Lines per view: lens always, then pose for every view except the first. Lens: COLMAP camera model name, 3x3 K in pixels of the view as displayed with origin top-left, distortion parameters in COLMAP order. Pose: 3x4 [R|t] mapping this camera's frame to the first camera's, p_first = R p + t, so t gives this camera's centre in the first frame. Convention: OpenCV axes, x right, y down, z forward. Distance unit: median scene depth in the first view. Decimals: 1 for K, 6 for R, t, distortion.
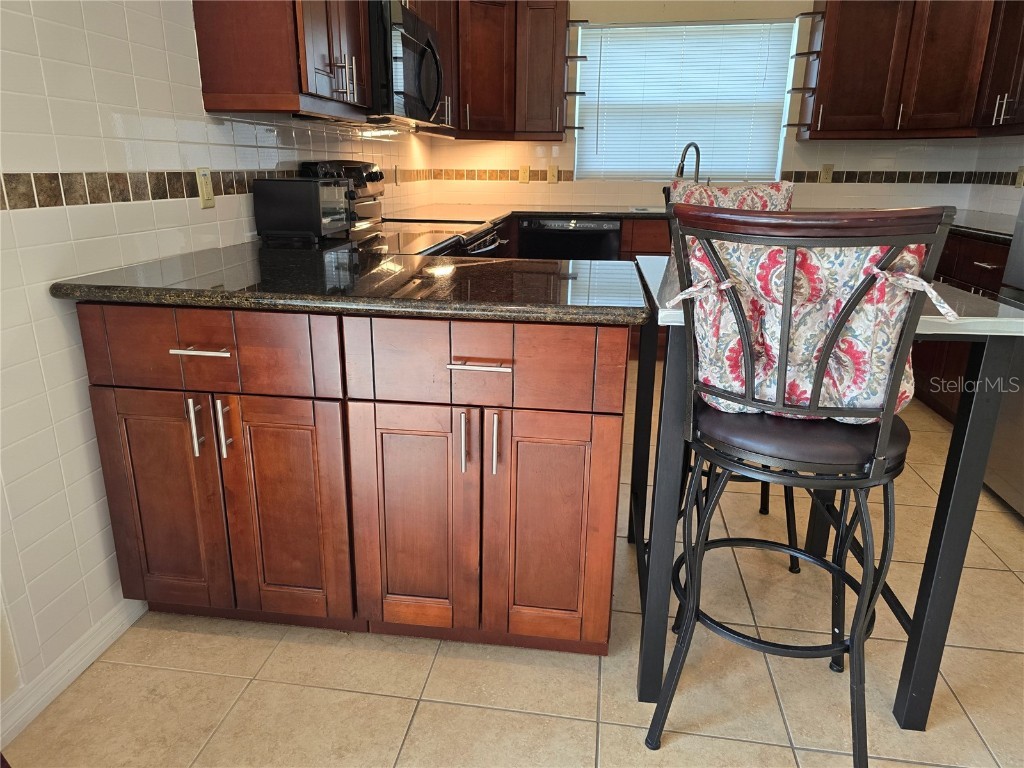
lens RADIAL K [[689.2, 0, 505.2], [0, 689.2, 388.6], [0, 0, 1]] dist [0.060943, -0.059440]
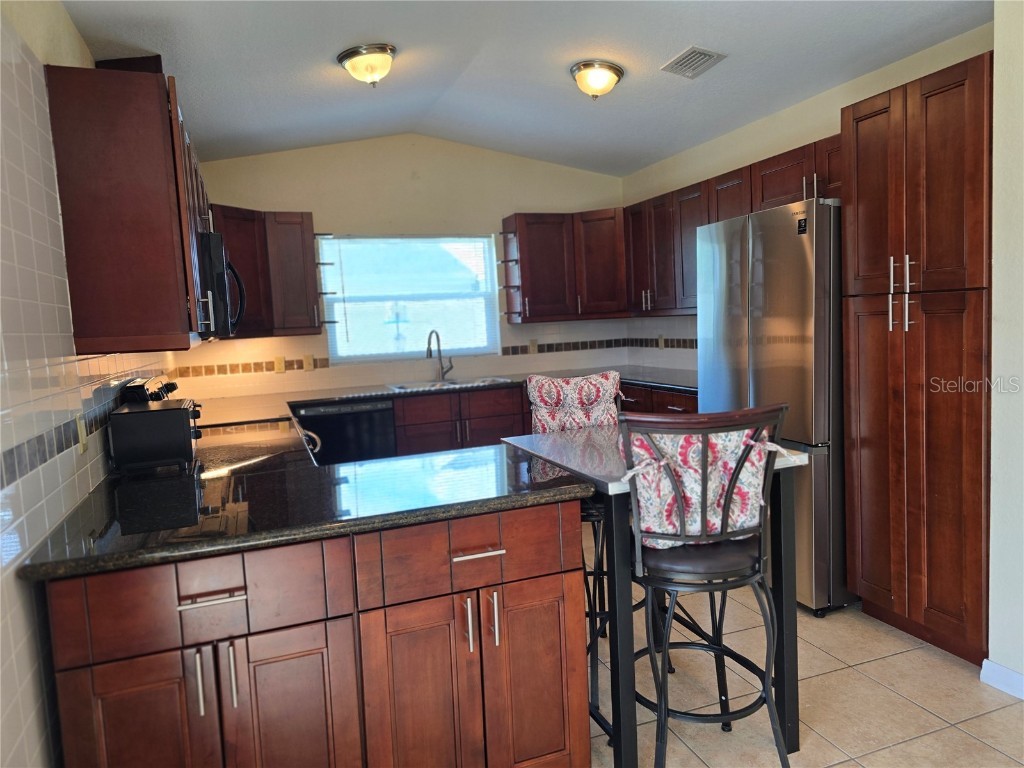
lens RADIAL K [[692.3, 0, 514.2], [0, 692.3, 378.2], [0, 0, 1]] dist [0.062576, -0.061079]
pose [[0.873546, -0.092656, 0.477841, -0.478645], [0.201727, 0.962351, -0.182173, -0.083826], [-0.442972, 0.255530, 0.859349, -0.135963]]
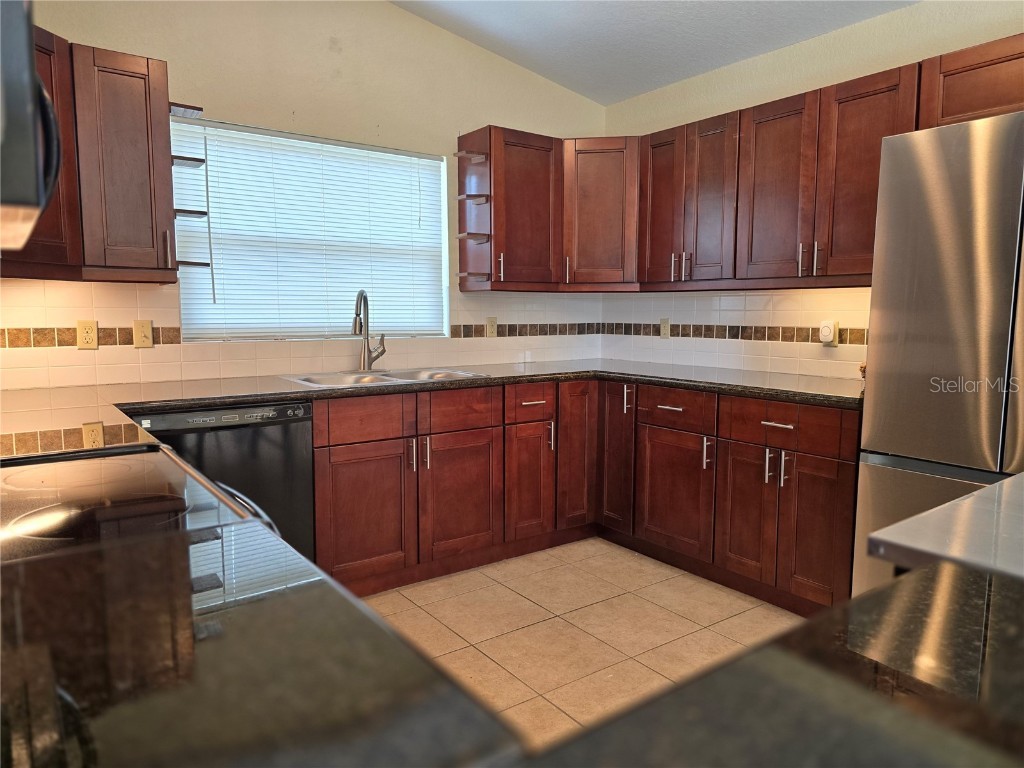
lens RADIAL K [[692.3, 0, 514.2], [0, 692.3, 378.2], [0, 0, 1]] dist [0.062576, -0.061079]
pose [[0.705775, -0.074381, 0.704520, -0.391492], [0.217066, 0.969346, -0.115113, -0.373874], [-0.674361, 0.234172, 0.700286, 1.031959]]
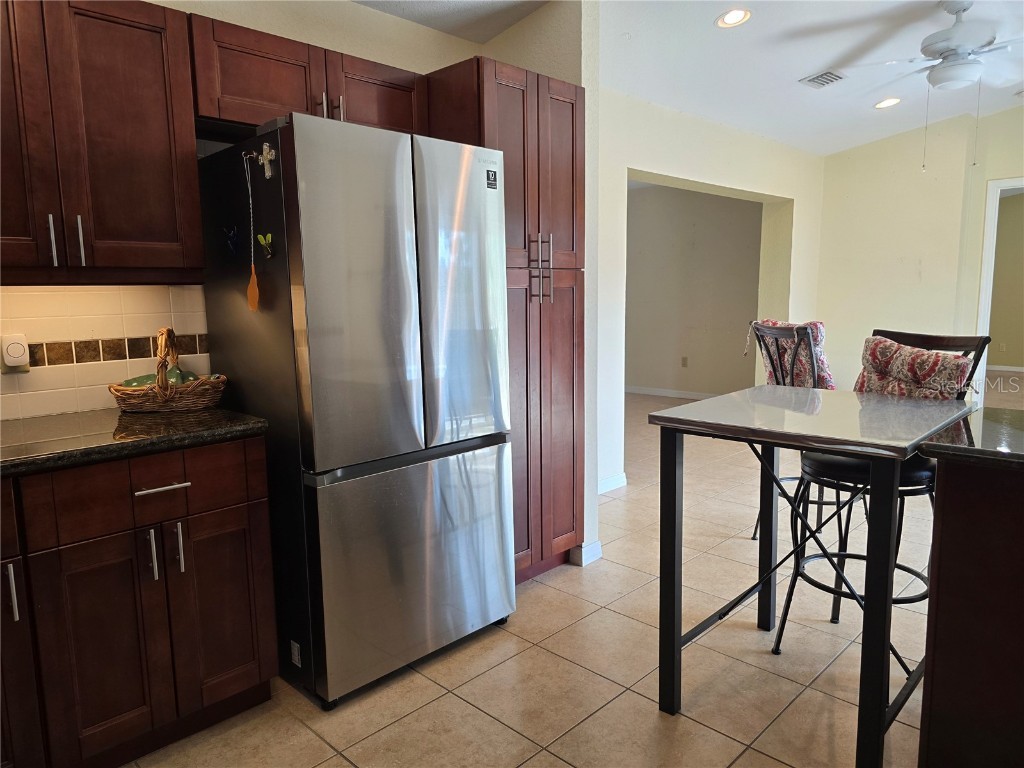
lens RADIAL K [[692.3, 0, 514.2], [0, 692.3, 378.2], [0, 0, 1]] dist [0.062576, -0.061079]
pose [[-0.814122, -0.066593, 0.576863, 0.116844], [0.188814, 0.909065, 0.371415, -0.795695], [-0.549139, 0.411297, -0.727517, 2.237256]]
